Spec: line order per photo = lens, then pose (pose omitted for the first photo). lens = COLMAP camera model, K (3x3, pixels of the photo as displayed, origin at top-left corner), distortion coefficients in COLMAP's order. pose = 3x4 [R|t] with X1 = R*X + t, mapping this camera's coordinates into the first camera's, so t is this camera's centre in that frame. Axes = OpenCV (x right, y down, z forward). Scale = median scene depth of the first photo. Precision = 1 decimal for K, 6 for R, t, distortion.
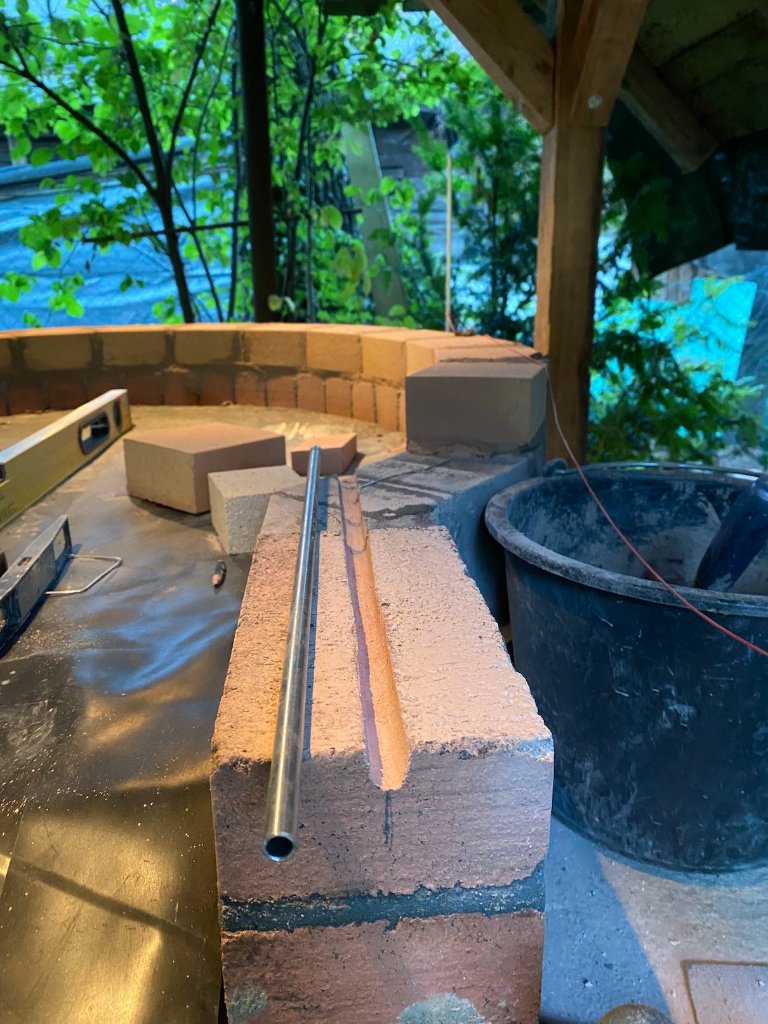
lens RADIAL K [[756.4, 0, 387.0], [0, 756.4, 512.8], [0, 0, 1]] dist [0.027924, -0.005026]
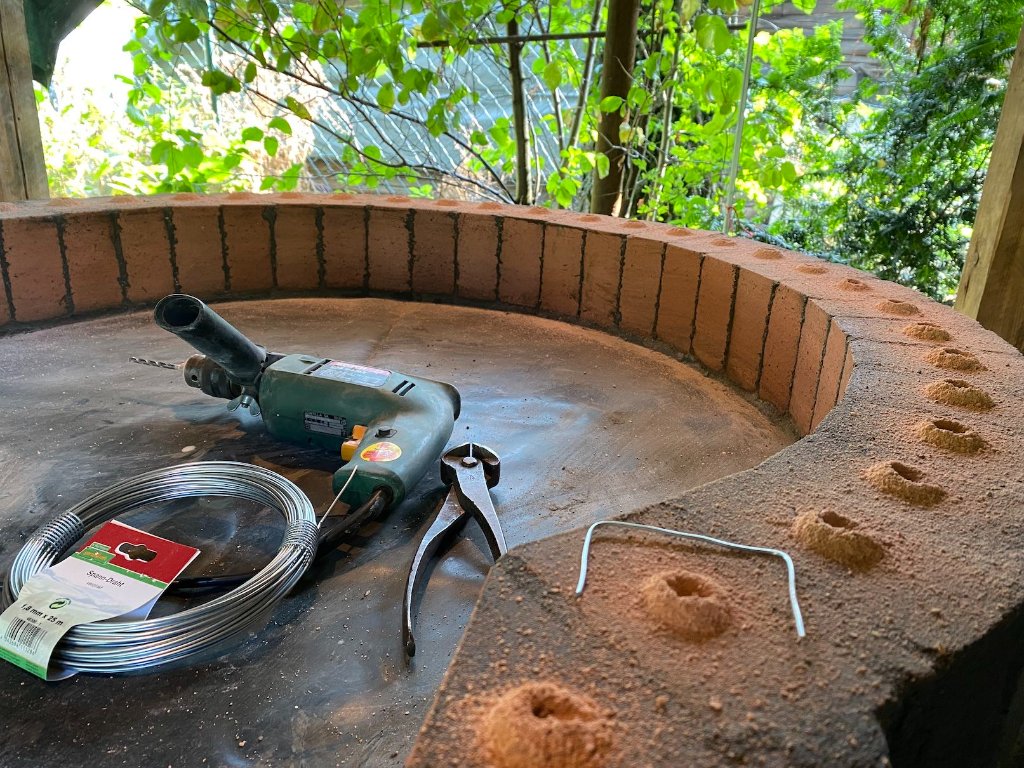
lens RADIAL K [[771.5, 0, 524.1], [0, 771.5, 385.5], [0, 0, 1]] dist [0.005965, -0.002444]
pose [[0.958914, 0.154397, -0.238004, -0.009580], [-0.144071, 0.987729, 0.060298, -0.040080], [0.244393, -0.023531, 0.969391, 0.148952]]
